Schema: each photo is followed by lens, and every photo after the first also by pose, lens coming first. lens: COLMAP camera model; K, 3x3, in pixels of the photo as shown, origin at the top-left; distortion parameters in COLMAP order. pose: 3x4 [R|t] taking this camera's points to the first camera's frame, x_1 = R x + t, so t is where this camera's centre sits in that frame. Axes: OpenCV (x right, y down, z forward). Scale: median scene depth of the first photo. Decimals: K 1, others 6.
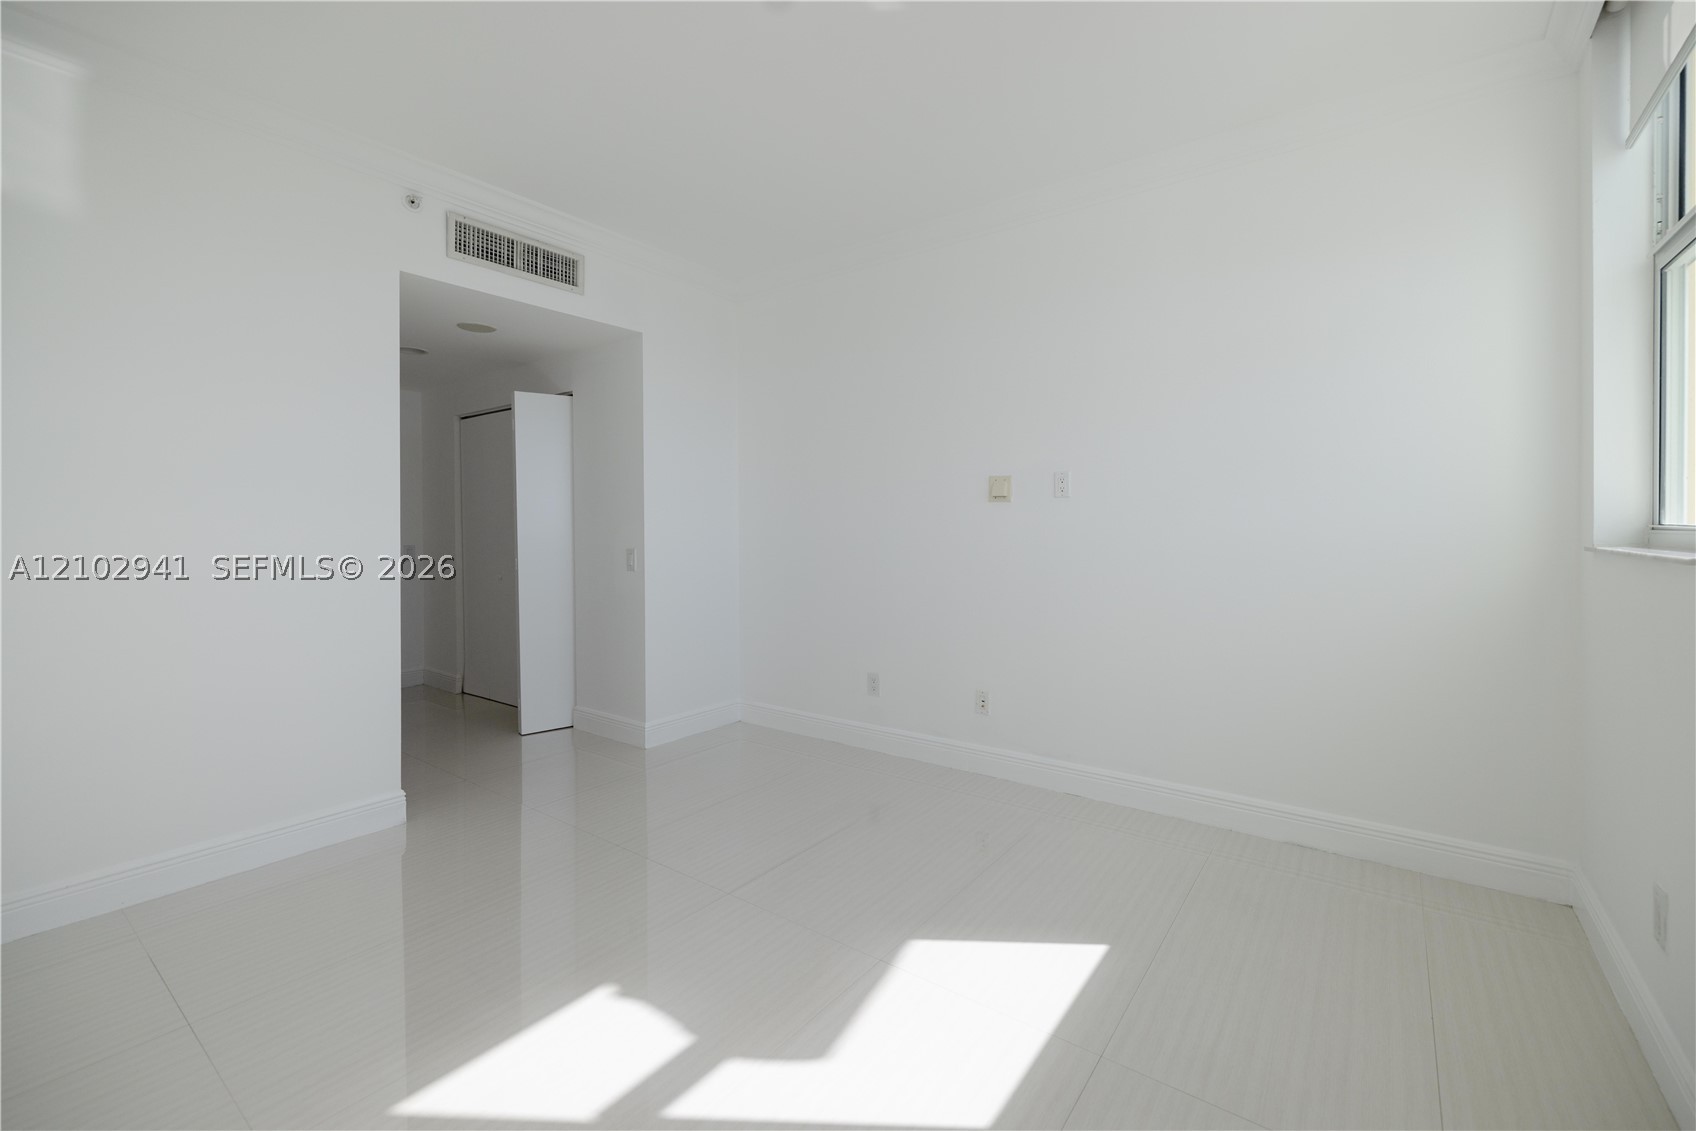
lens RADIAL K [[705.7, 0, 838.6], [0, 705.7, 559.8], [0, 0, 1]] dist [-0.000555, -0.000196]
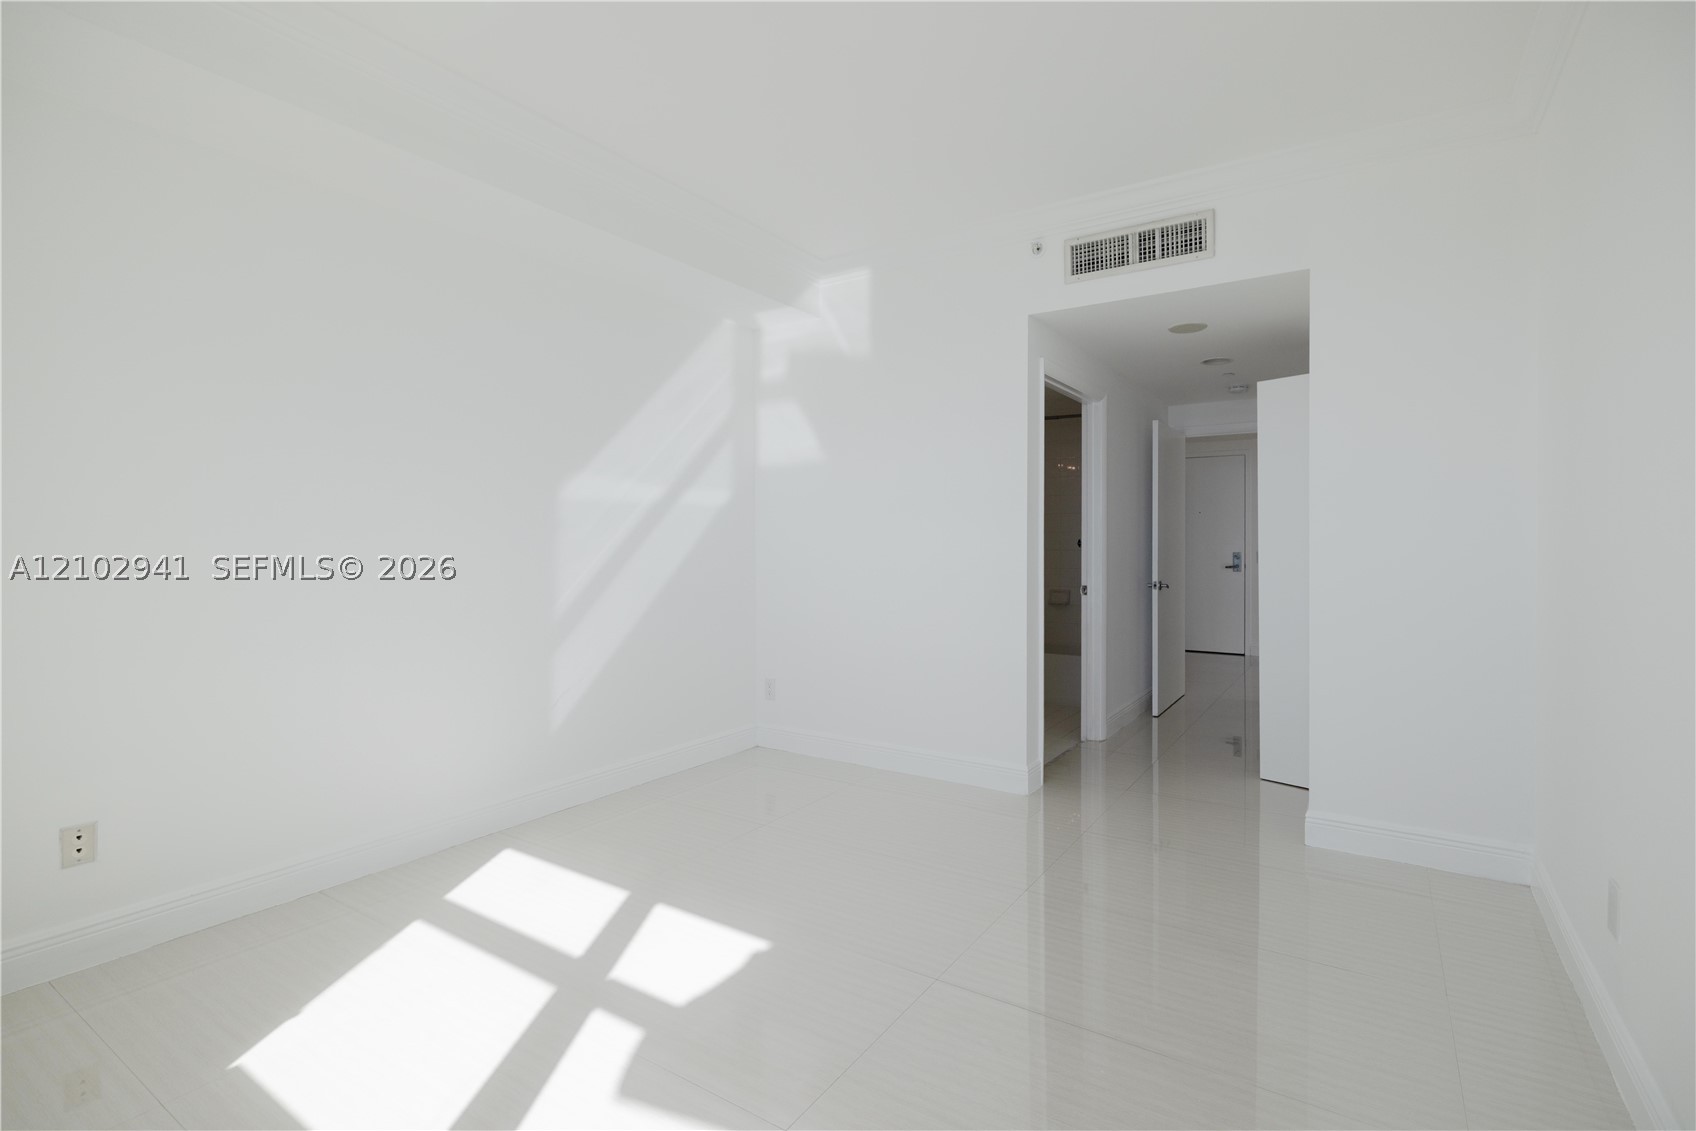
lens RADIAL K [[705.7, 0, 838.6], [0, 705.7, 559.8], [0, 0, 1]] dist [-0.000555, -0.000196]
pose [[0.161474, 0.027244, -0.986501, 0.447795], [-0.041746, 0.998913, 0.020754, -0.023470], [0.985994, 0.037831, 0.162436, 0.511997]]
